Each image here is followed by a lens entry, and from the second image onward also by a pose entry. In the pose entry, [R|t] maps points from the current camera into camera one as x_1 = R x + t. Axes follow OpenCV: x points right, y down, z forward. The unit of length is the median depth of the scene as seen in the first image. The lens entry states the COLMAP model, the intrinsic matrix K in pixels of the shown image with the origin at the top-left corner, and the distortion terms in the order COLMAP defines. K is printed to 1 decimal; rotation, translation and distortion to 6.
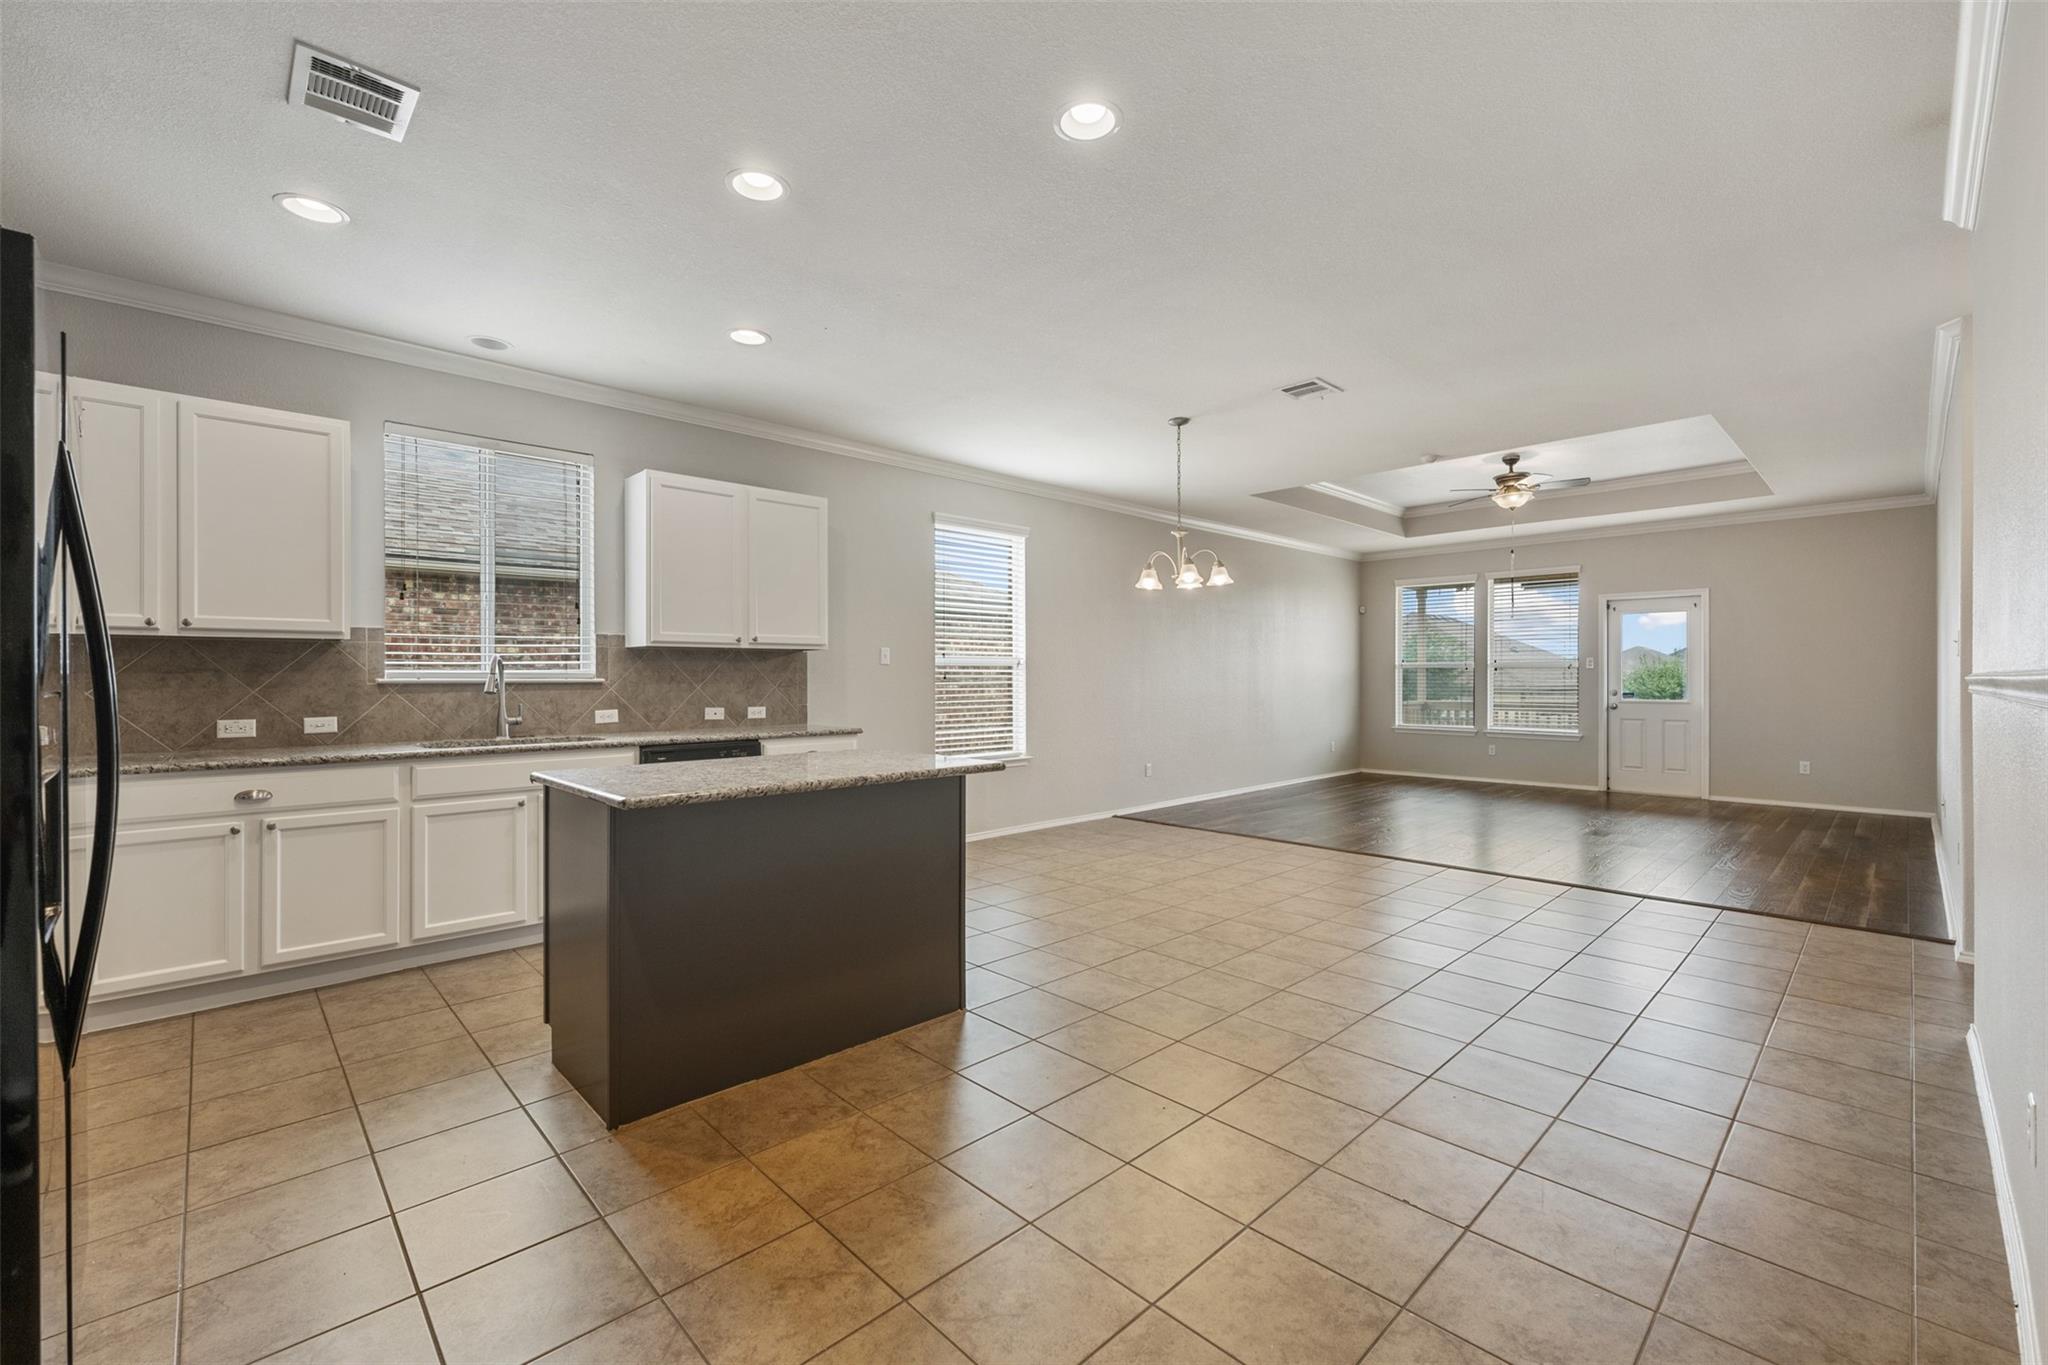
lens RADIAL K [[846.7, 0, 1024.0], [0, 846.7, 682.5], [0, 0, 1]] dist [-0.000620, -0.000085]
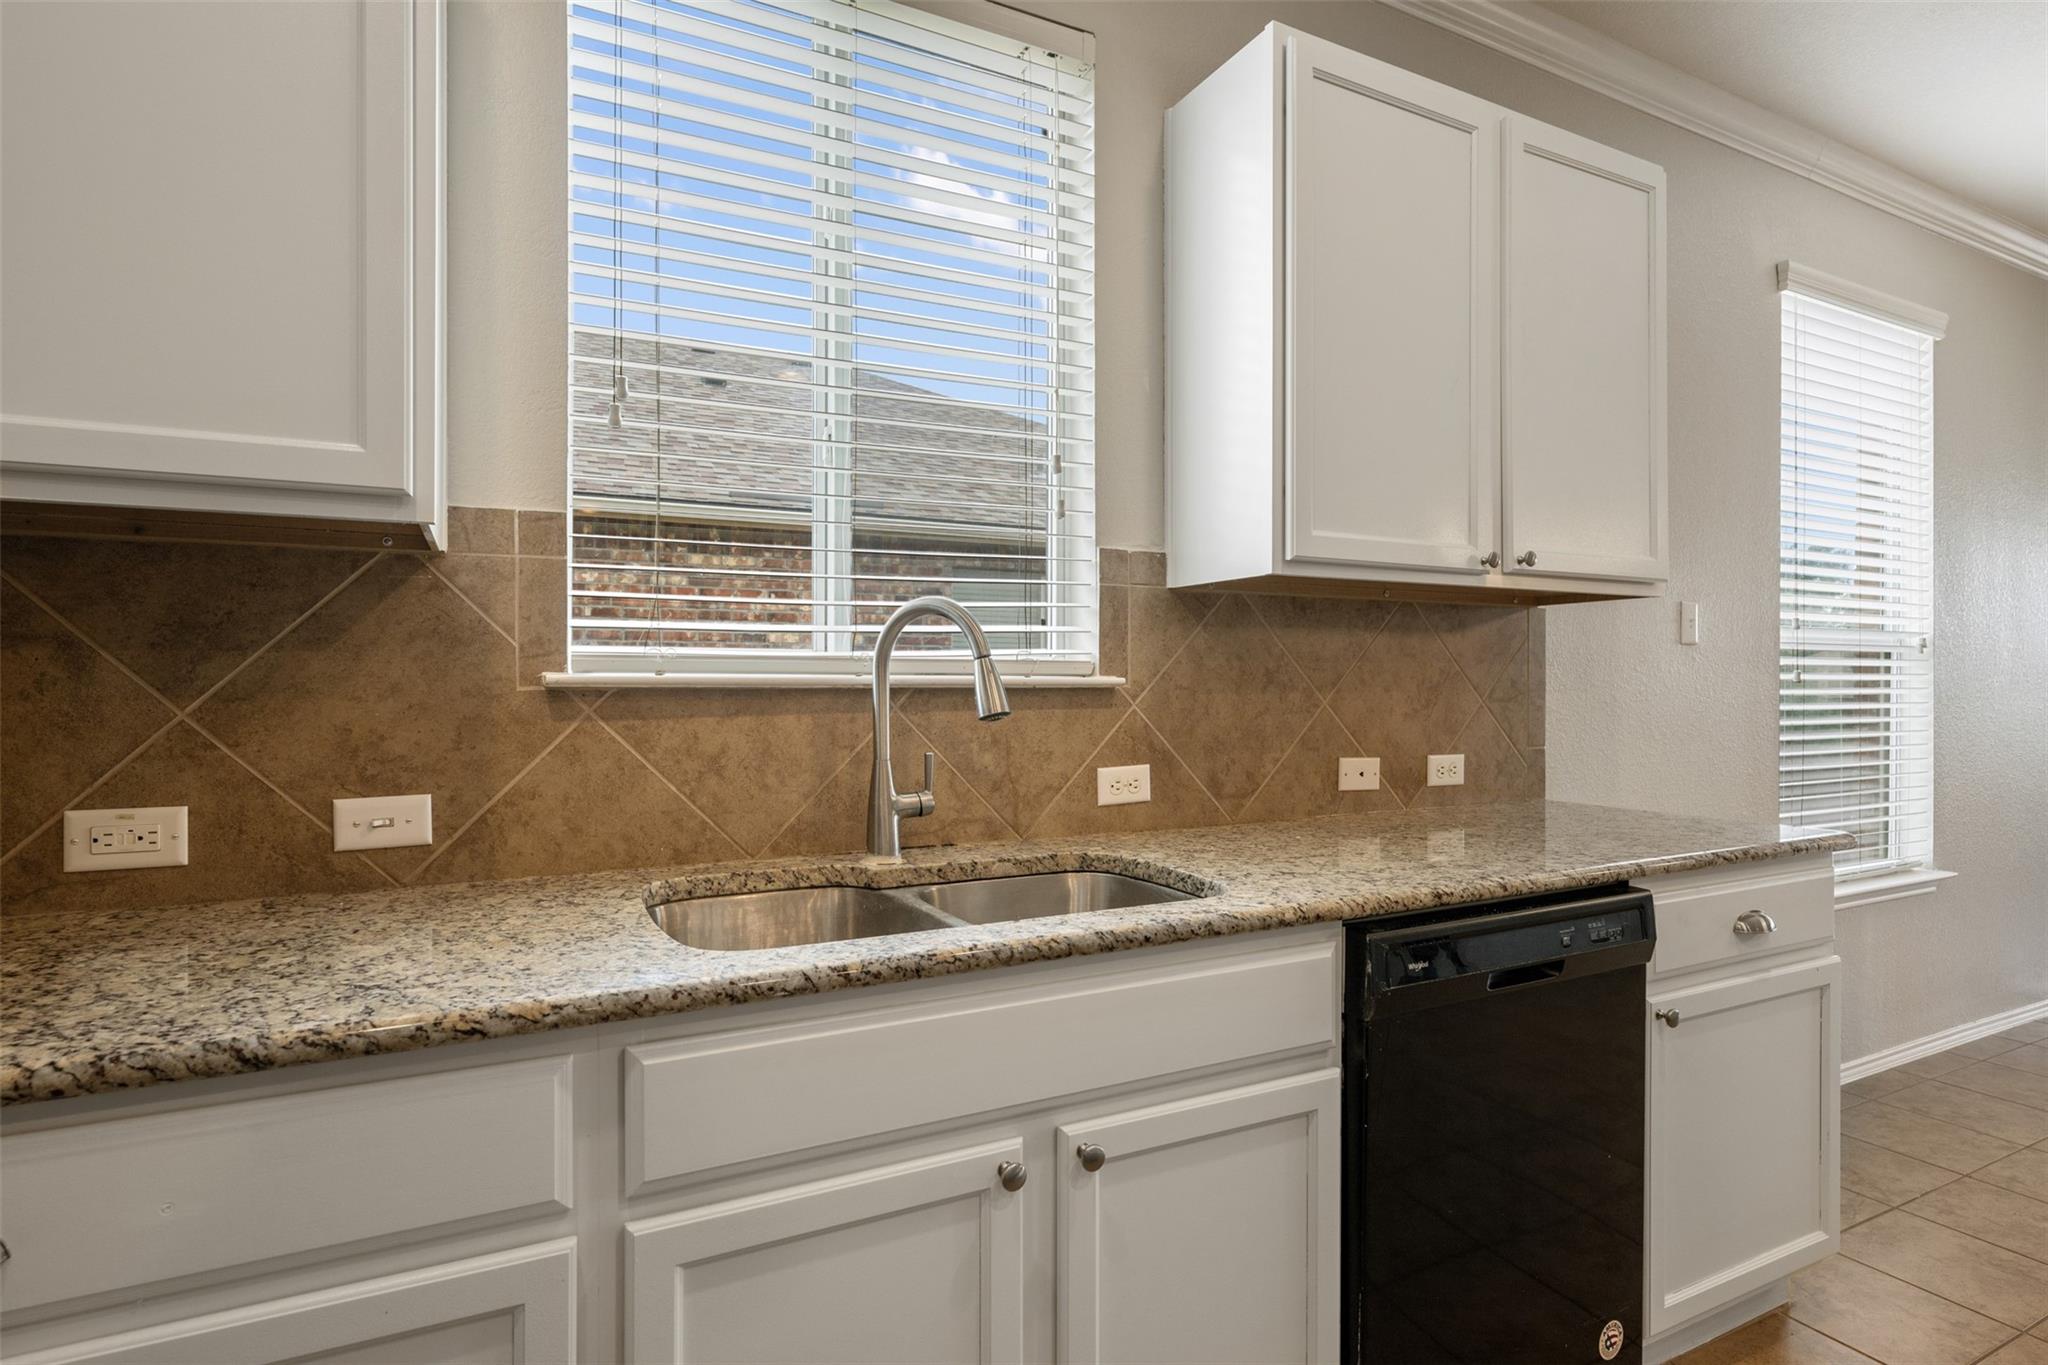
lens RADIAL K [[1033.6, 0, 1024.0], [0, 1033.6, 682.5], [0, 0, 1]] dist [-0.002489, -0.000419]
pose [[0.957534, 0.002318, -0.288310, -0.468439], [-0.004053, 0.999977, -0.005420, 0.000557], [0.288291, 0.006359, 0.957522, 0.662902]]
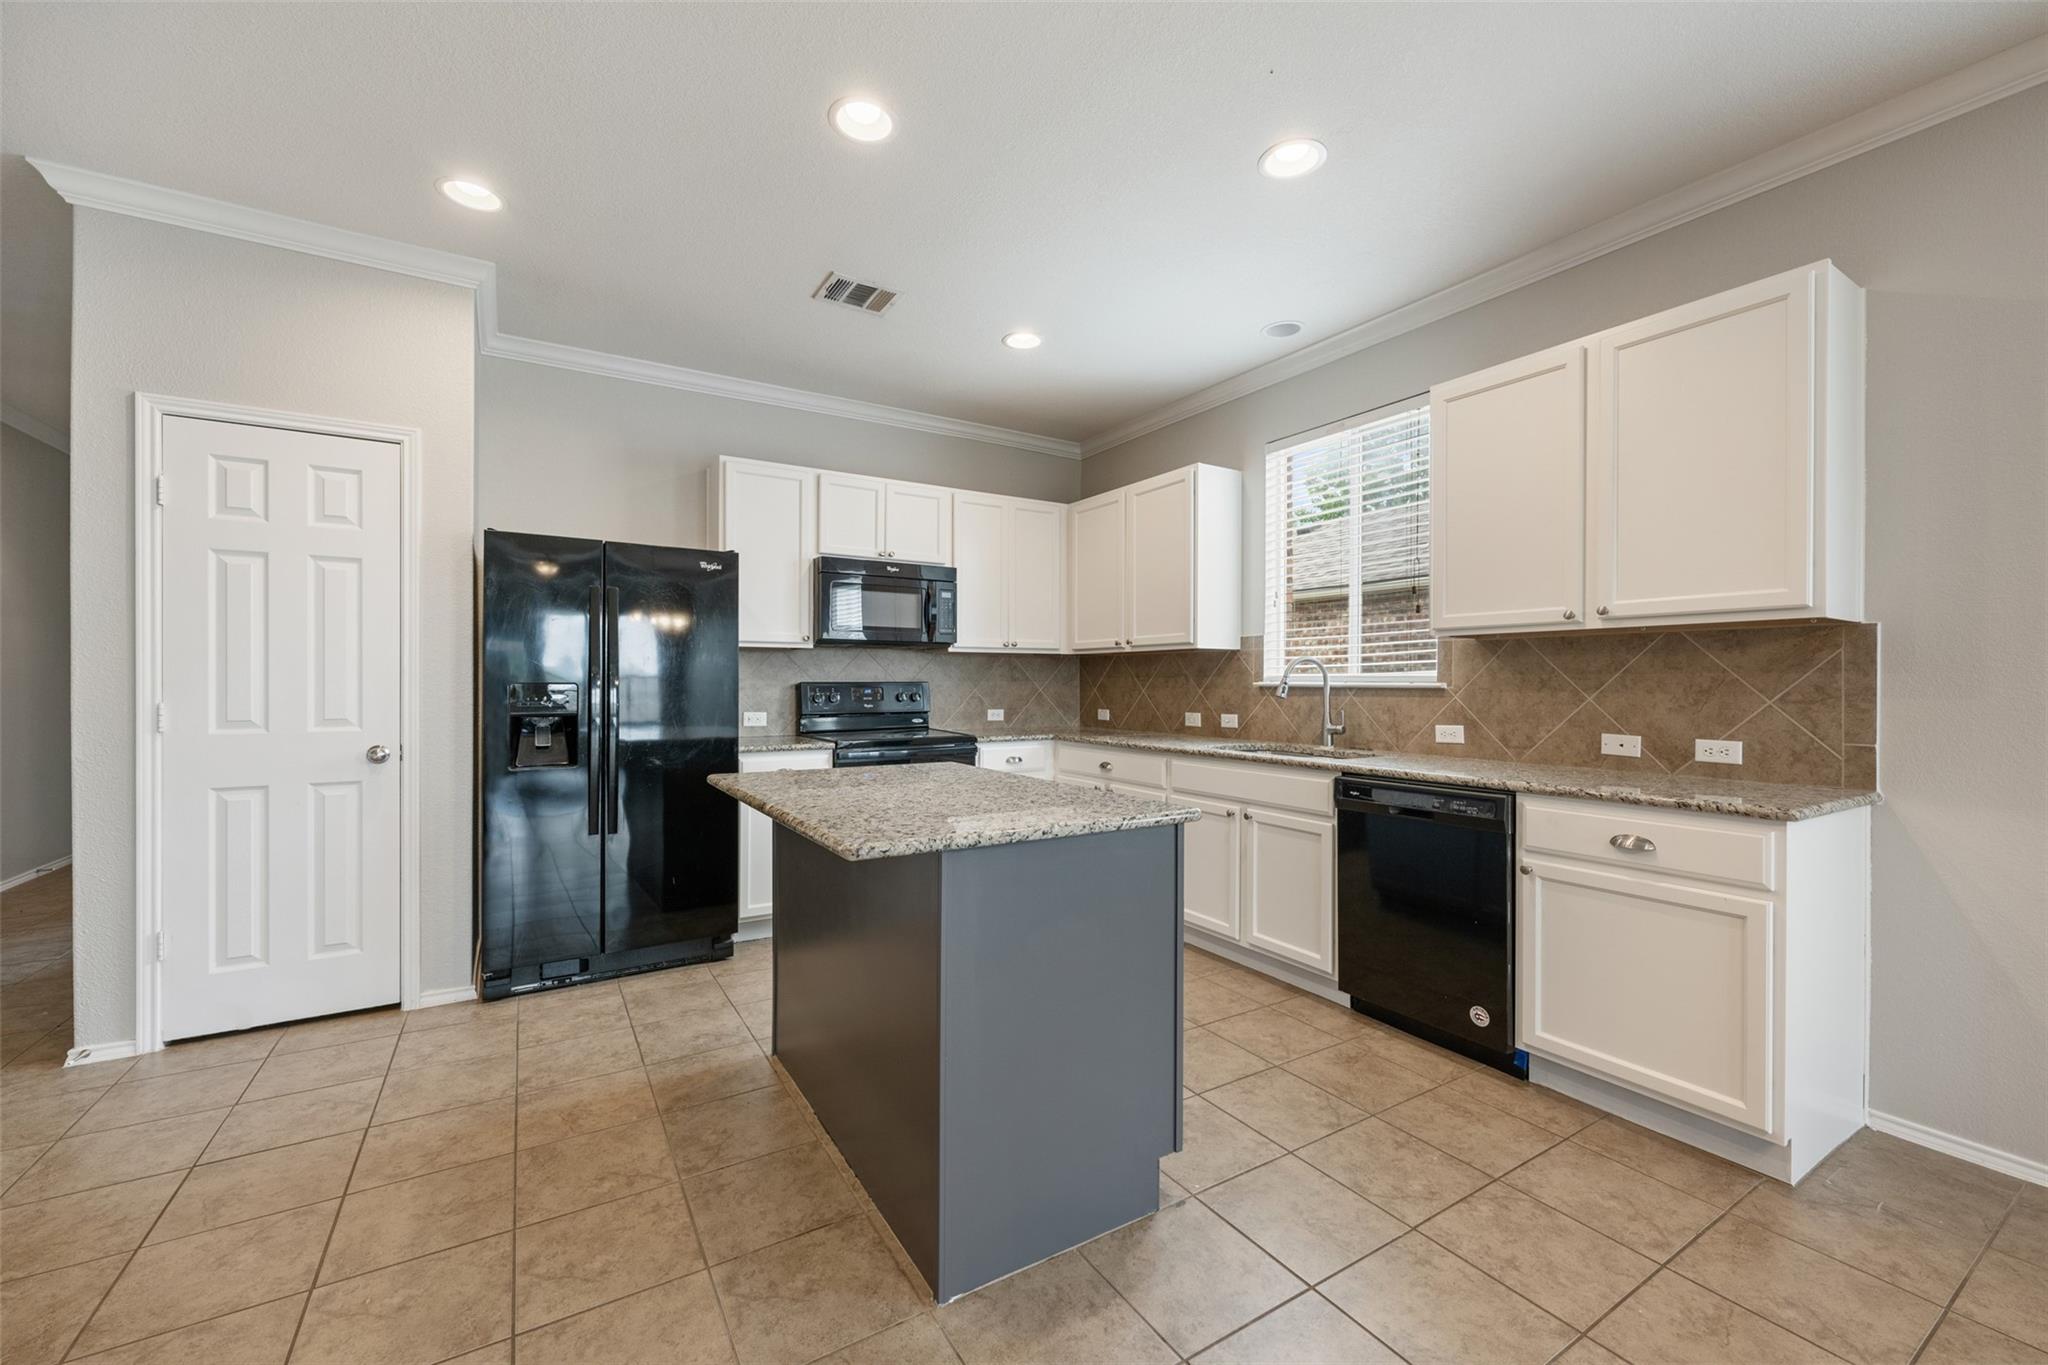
lens RADIAL K [[815.8, 0, 1024.0], [0, 815.8, 682.5], [0, 0, 1]] dist [-0.000221, -0.000121]
pose [[-0.211087, 0.000035, -0.977467, 0.323137], [-0.011603, 0.999929, 0.002541, -0.002906], [0.977398, 0.011878, -0.211072, 0.899196]]
